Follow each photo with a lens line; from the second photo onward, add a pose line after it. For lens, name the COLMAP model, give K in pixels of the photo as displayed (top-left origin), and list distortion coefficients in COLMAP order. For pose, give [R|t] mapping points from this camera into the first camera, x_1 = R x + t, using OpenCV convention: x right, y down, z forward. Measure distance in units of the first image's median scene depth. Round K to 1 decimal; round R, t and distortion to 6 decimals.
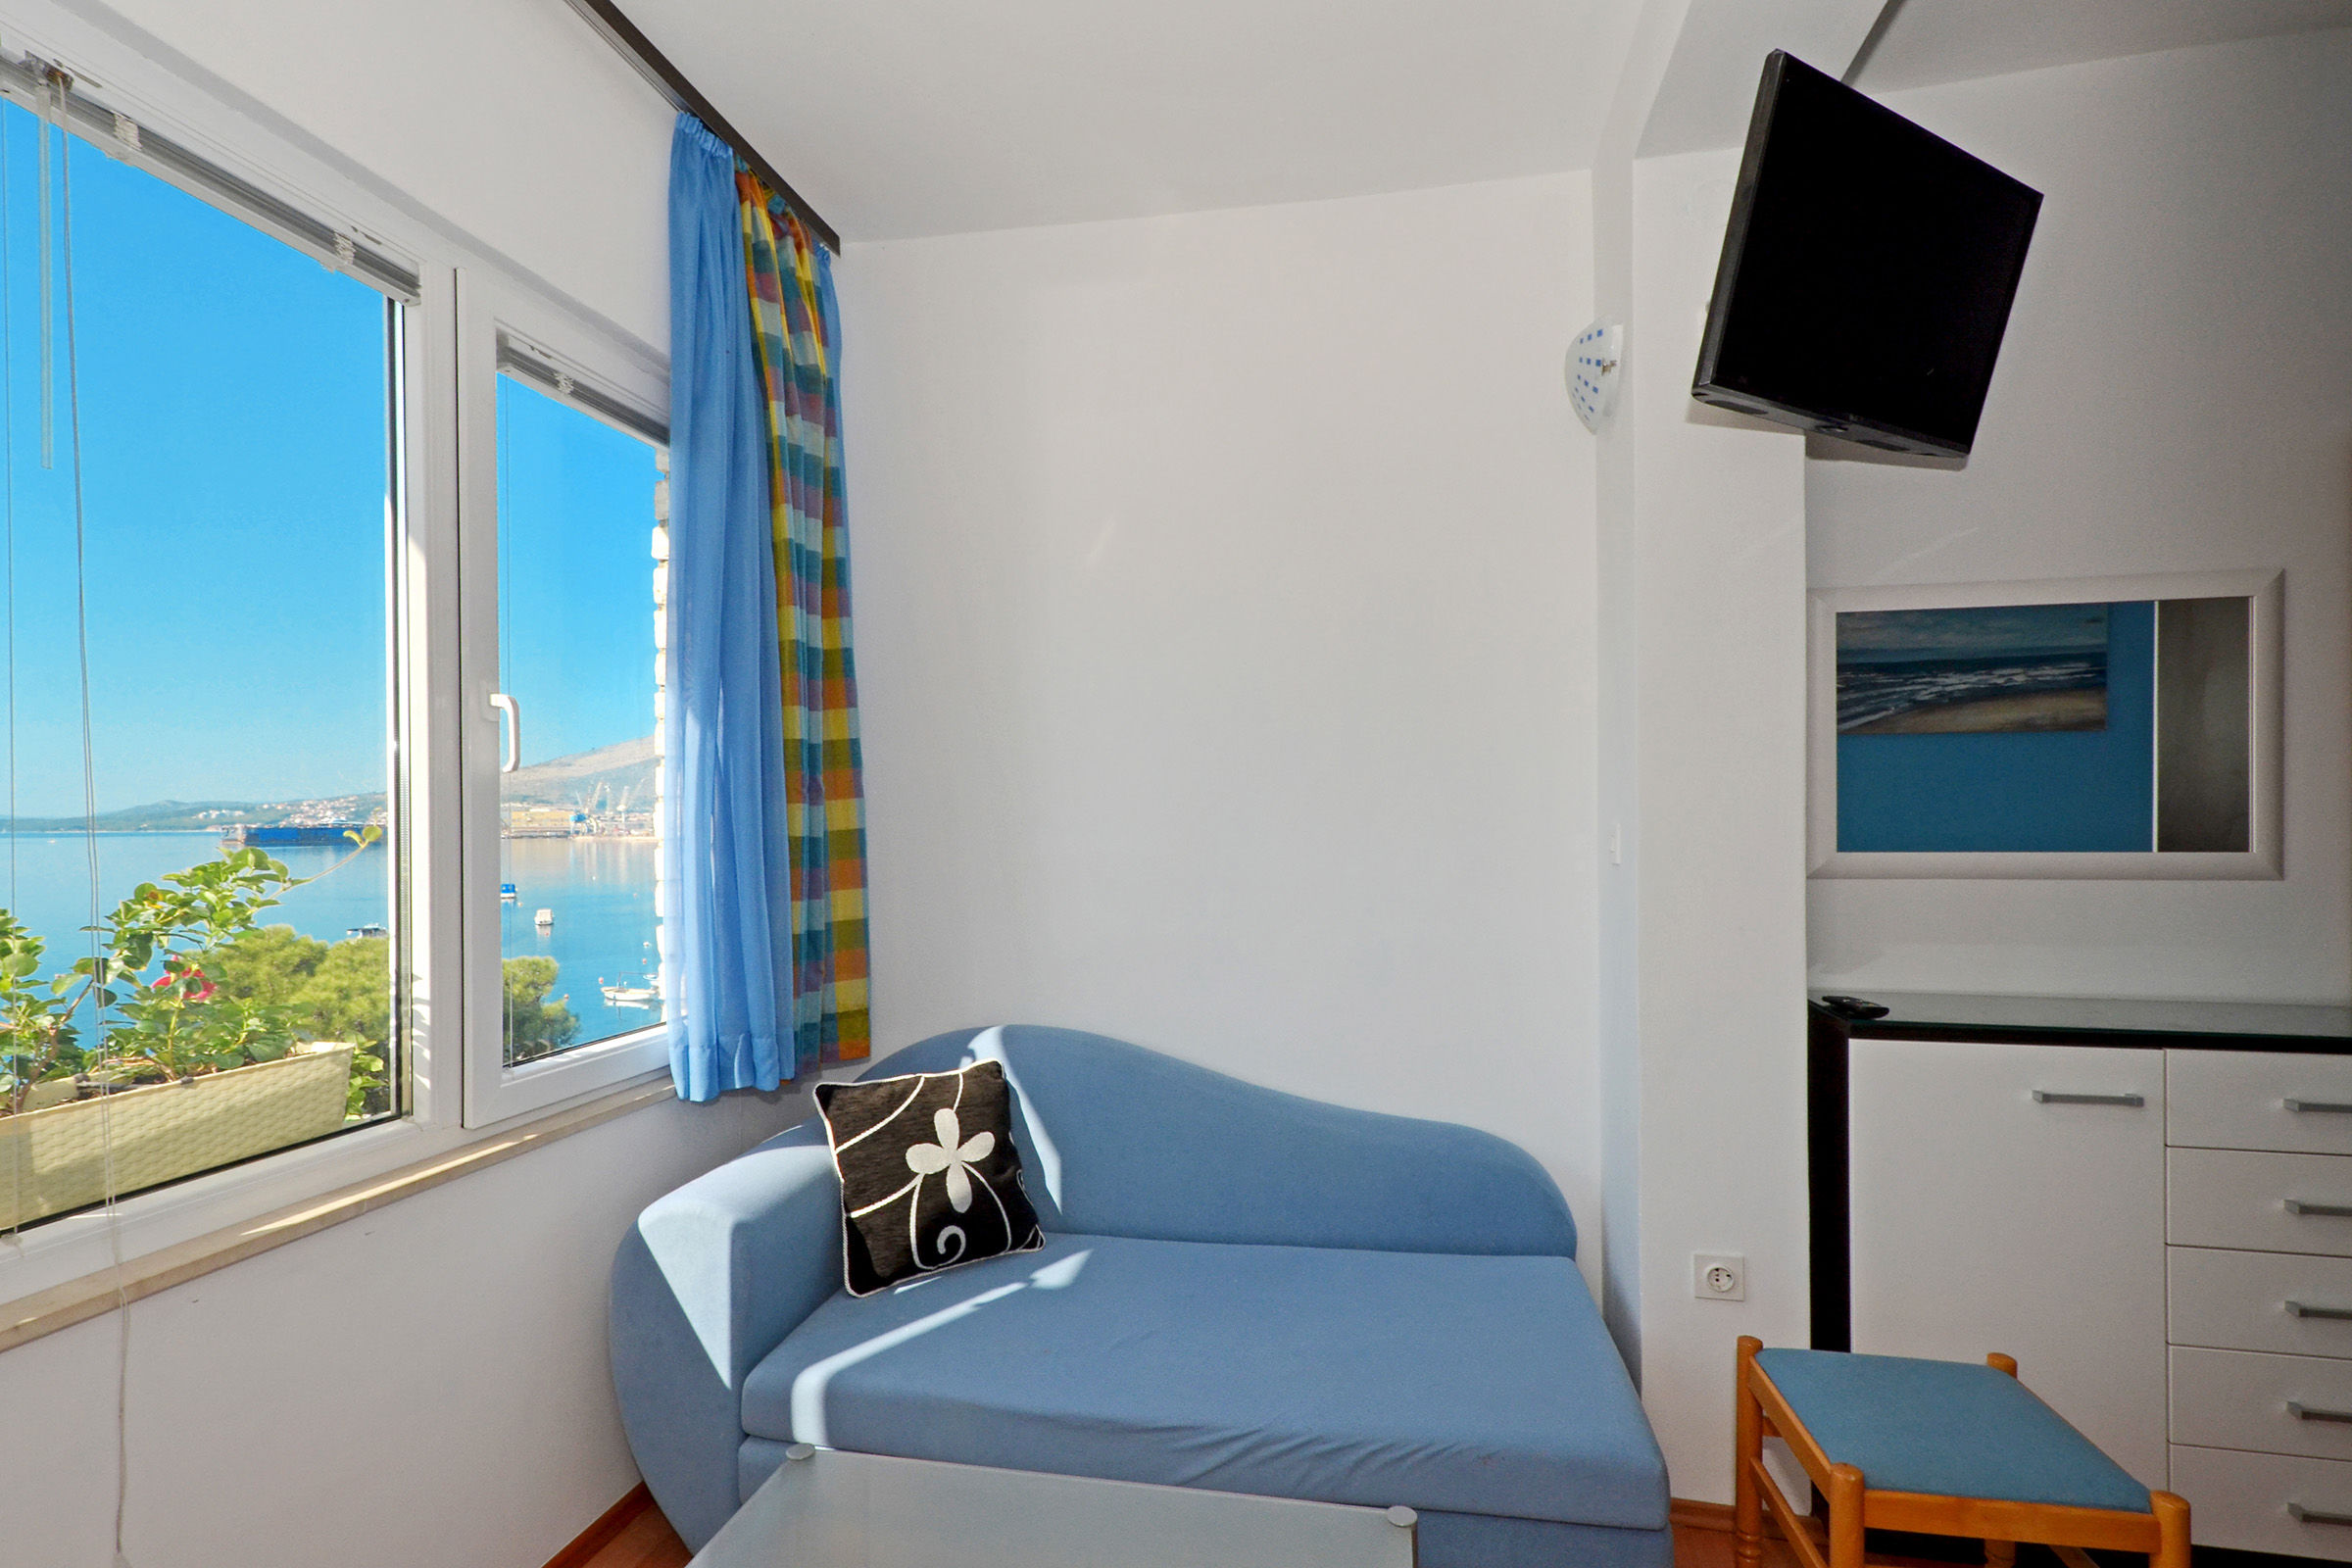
lens RADIAL K [[1064.2, 0, 1227.7], [0, 1064.2, 823.4], [0, 0, 1]] dist [0.000277, -0.000092]
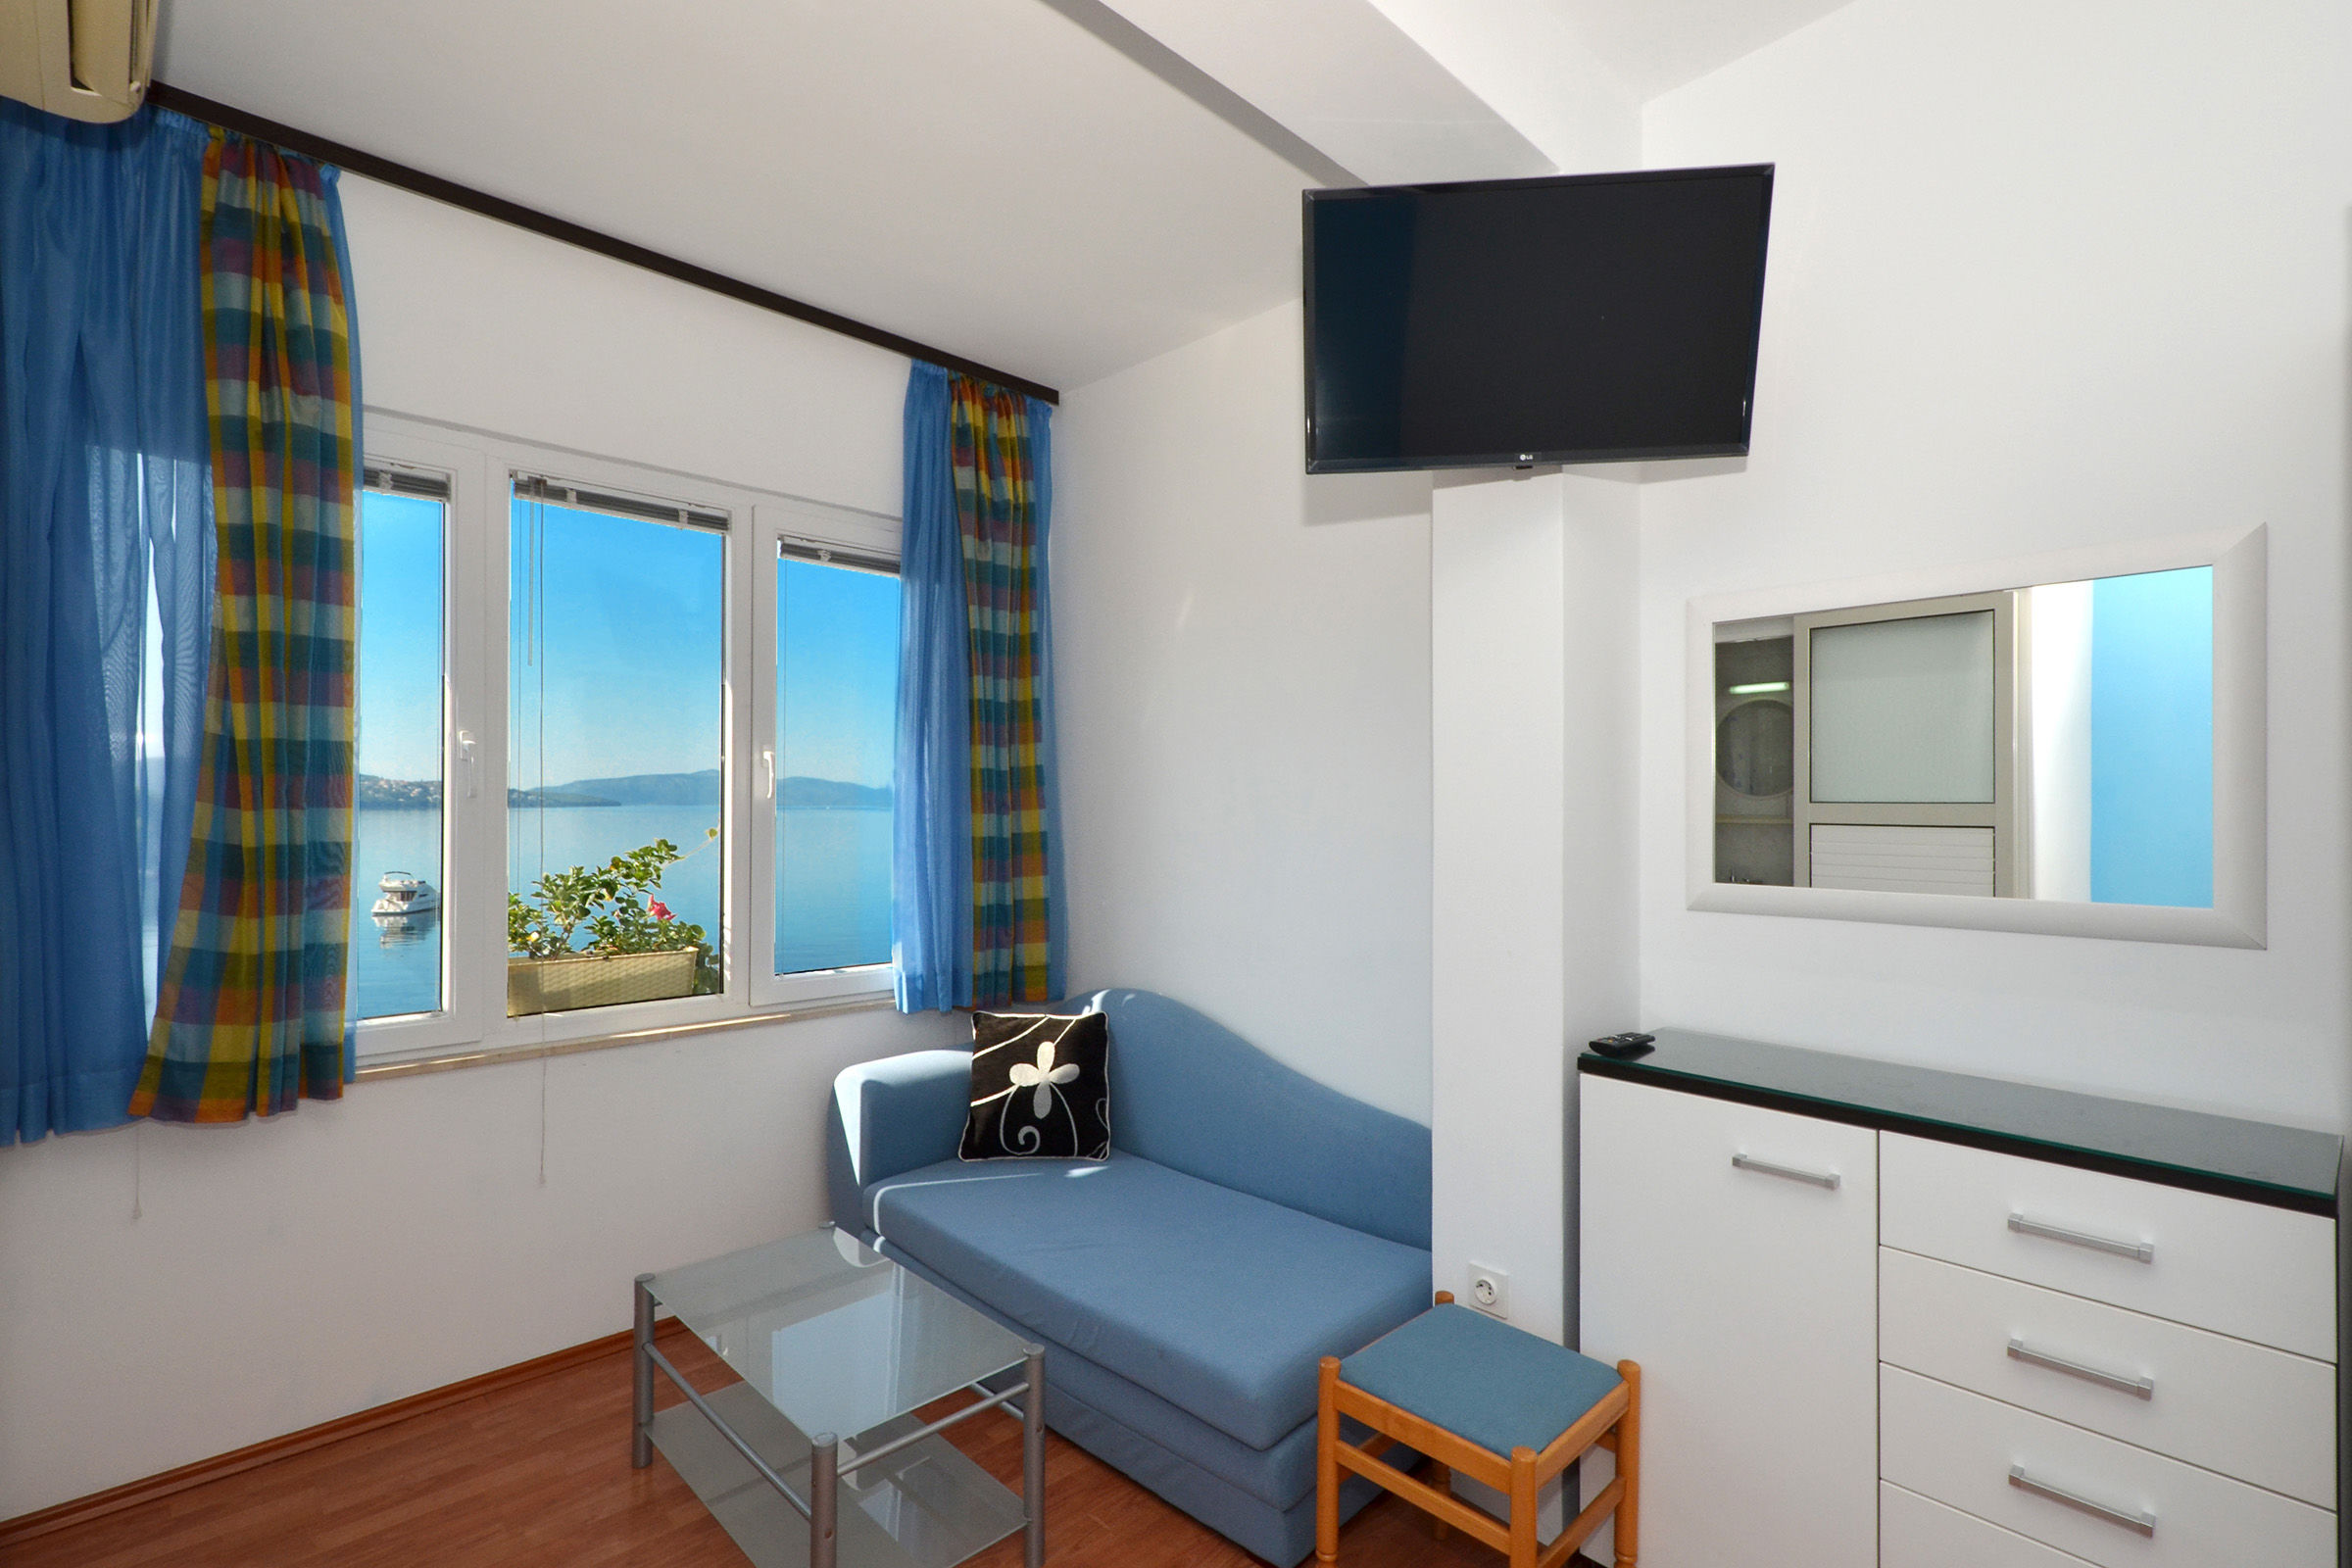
lens RADIAL K [[1104.6, 0, 1235.1], [0, 1104.6, 801.7], [0, 0, 1]] dist [0.001388, -0.000226]
pose [[0.821769, 0.006003, -0.569789, 0.758361], [-0.011905, 0.999907, -0.006636, -0.031157], [0.569696, 0.012237, 0.821764, -0.018664]]
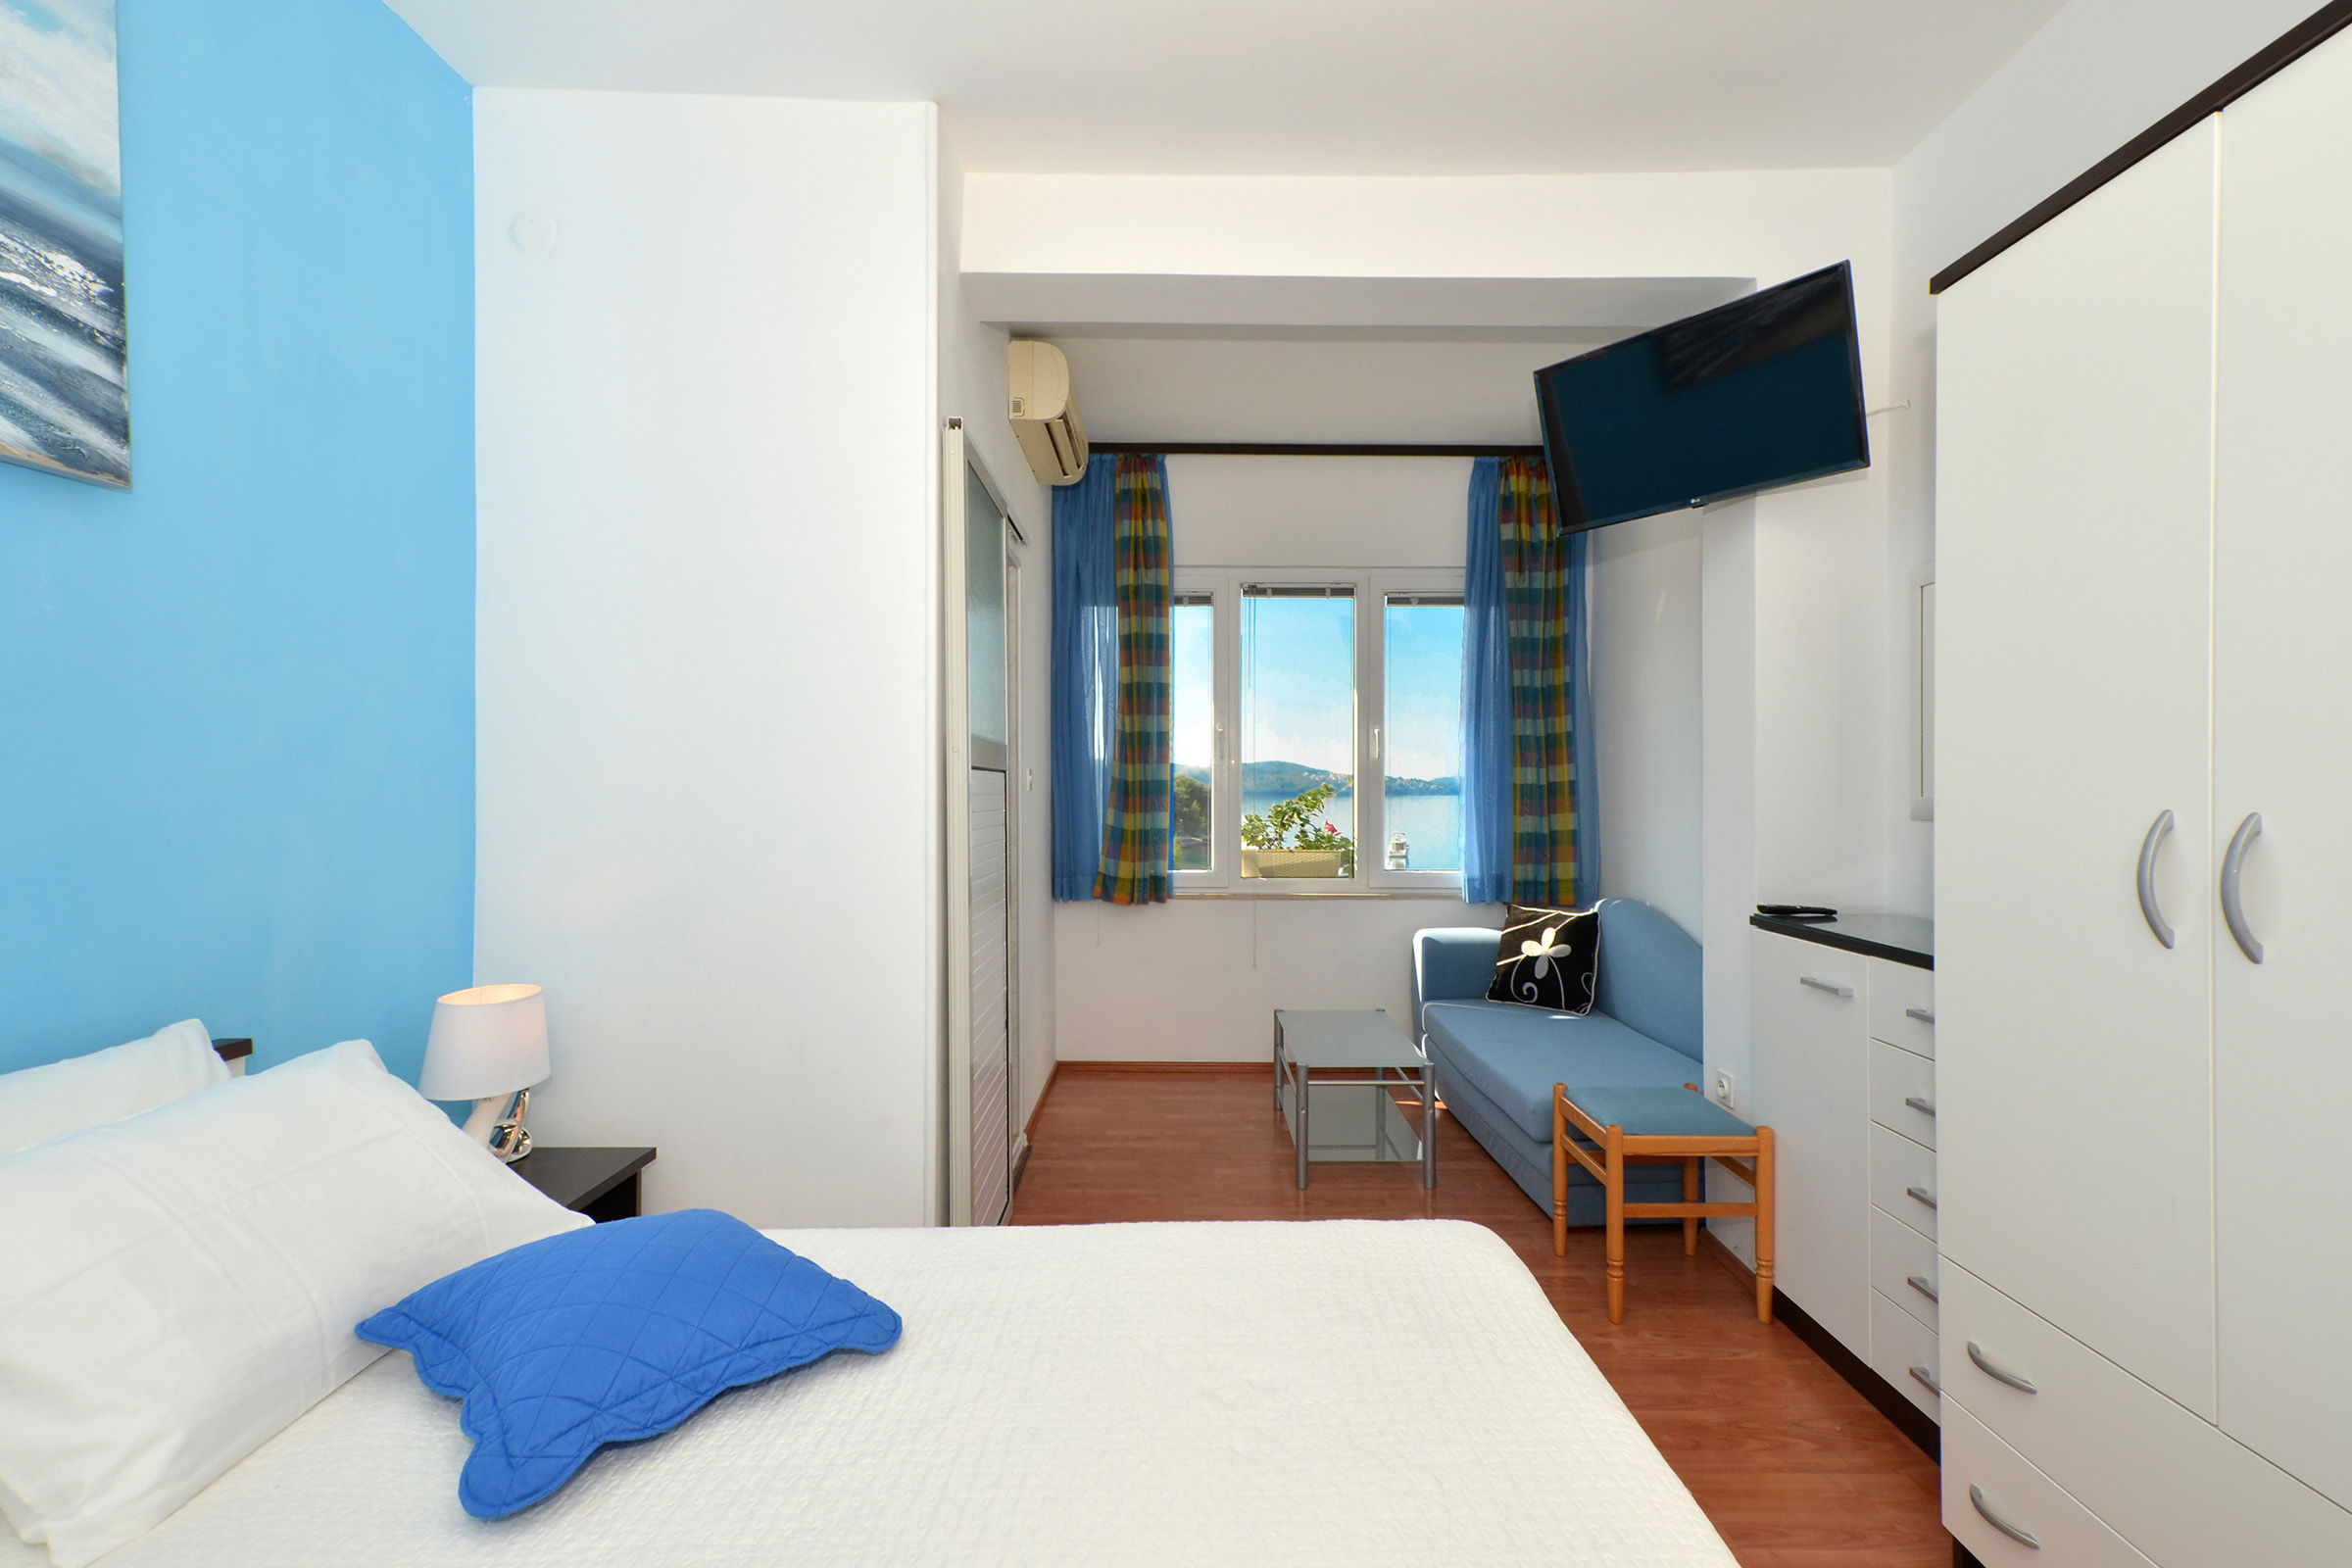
lens RADIAL K [[1018.4, 0, 1176.0], [0, 1018.4, 784.0], [0, 0, 1]] dist [0.000582, -0.000052]
pose [[0.179745, 0.002605, -0.983710, 1.454853], [-0.007914, 0.999968, 0.001202, 0.016796], [0.983681, 0.007569, 0.179760, 0.021206]]
